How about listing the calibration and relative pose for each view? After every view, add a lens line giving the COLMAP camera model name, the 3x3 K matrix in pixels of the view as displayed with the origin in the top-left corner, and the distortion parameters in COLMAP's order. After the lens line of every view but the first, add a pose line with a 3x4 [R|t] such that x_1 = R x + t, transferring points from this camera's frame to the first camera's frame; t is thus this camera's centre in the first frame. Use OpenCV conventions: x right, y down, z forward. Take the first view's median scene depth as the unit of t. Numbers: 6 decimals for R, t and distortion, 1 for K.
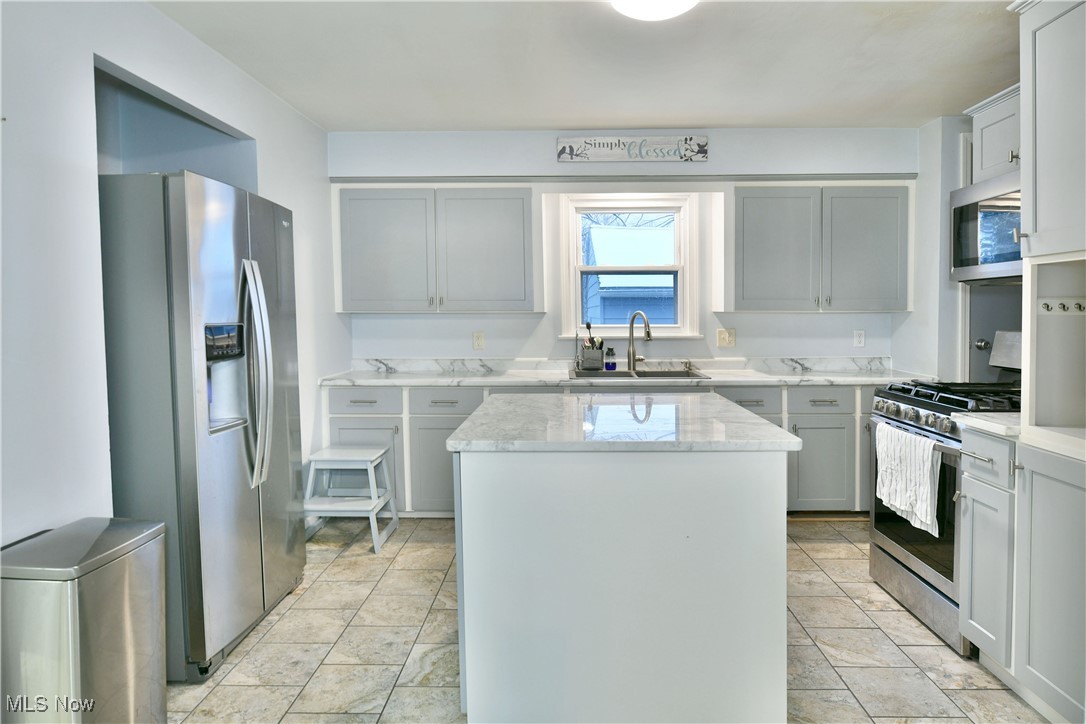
lens RADIAL K [[686.2, 0, 545.0], [0, 686.2, 331.6], [0, 0, 1]] dist [-0.011485, -0.001791]
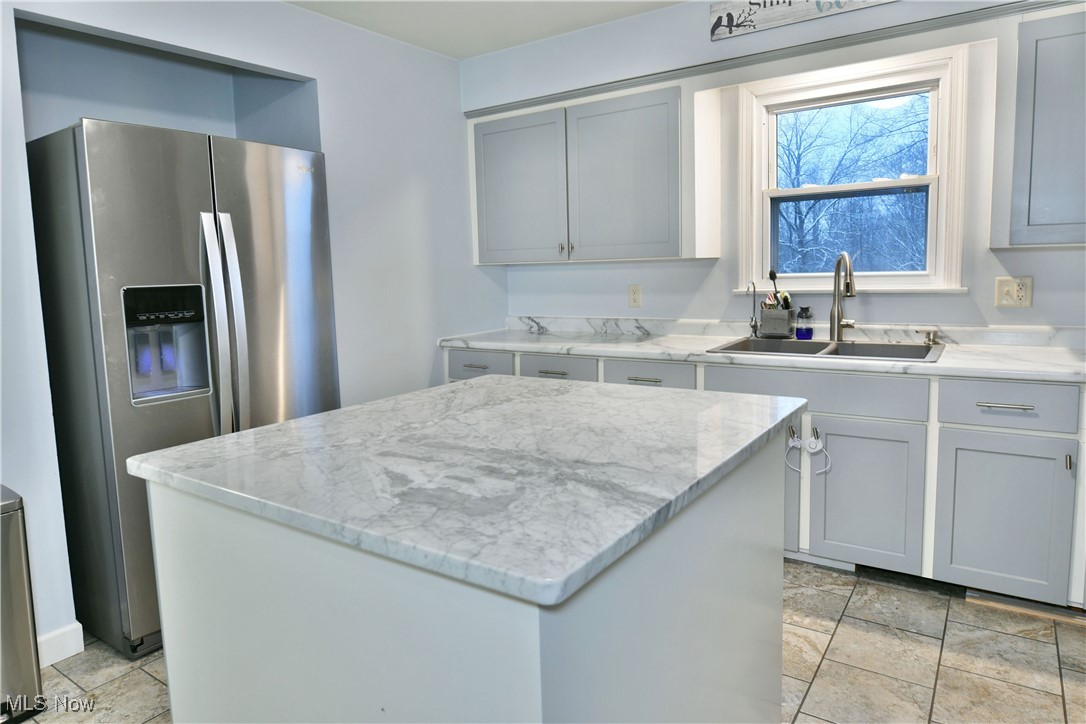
lens RADIAL K [[672.8, 0, 534.7], [0, 672.8, 339.7], [0, 0, 1]] dist [-0.013989, -0.001574]
pose [[0.832234, 0.036827, -0.553201, 0.244217], [0.013335, 0.996173, 0.086377, -0.005319], [0.554265, -0.079263, 0.828558, 0.292090]]
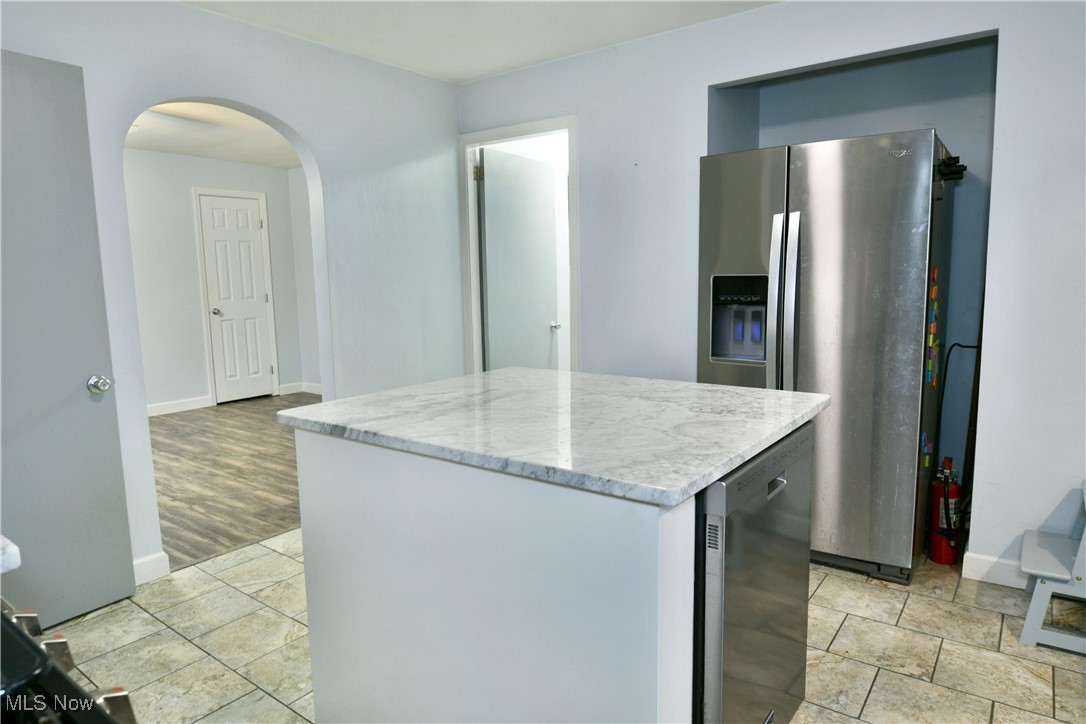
lens RADIAL K [[671.5, 0, 543.0], [0, 671.5, 362.0], [0, 0, 1]] dist [-0.014893, -0.003152]
pose [[-0.576733, 0.120027, -0.808067, 0.379060], [-0.001905, 0.988947, 0.148254, -0.018393], [0.816930, 0.087042, -0.570130, 0.770662]]
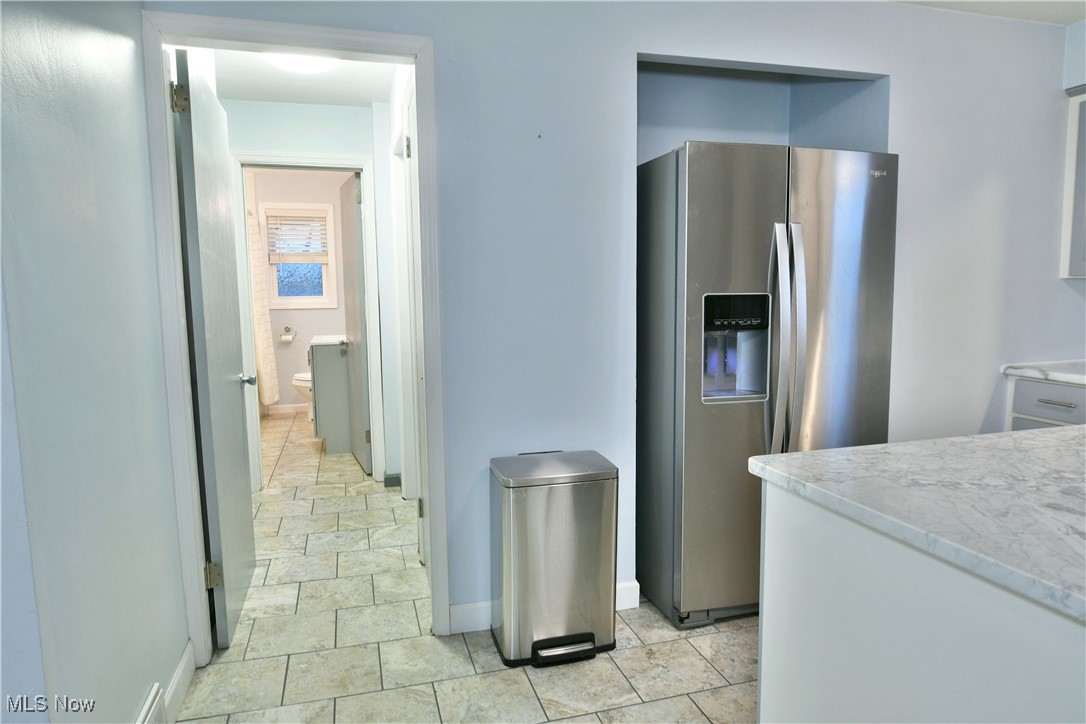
lens RADIAL K [[671.5, 0, 543.0], [0, 671.5, 362.0], [0, 0, 1]] dist [-0.014893, -0.003152]
pose [[0.307800, 0.106081, -0.945519, 0.196807], [-0.014014, 0.994163, 0.106976, -0.006879], [0.951348, -0.019677, 0.307490, 0.246081]]
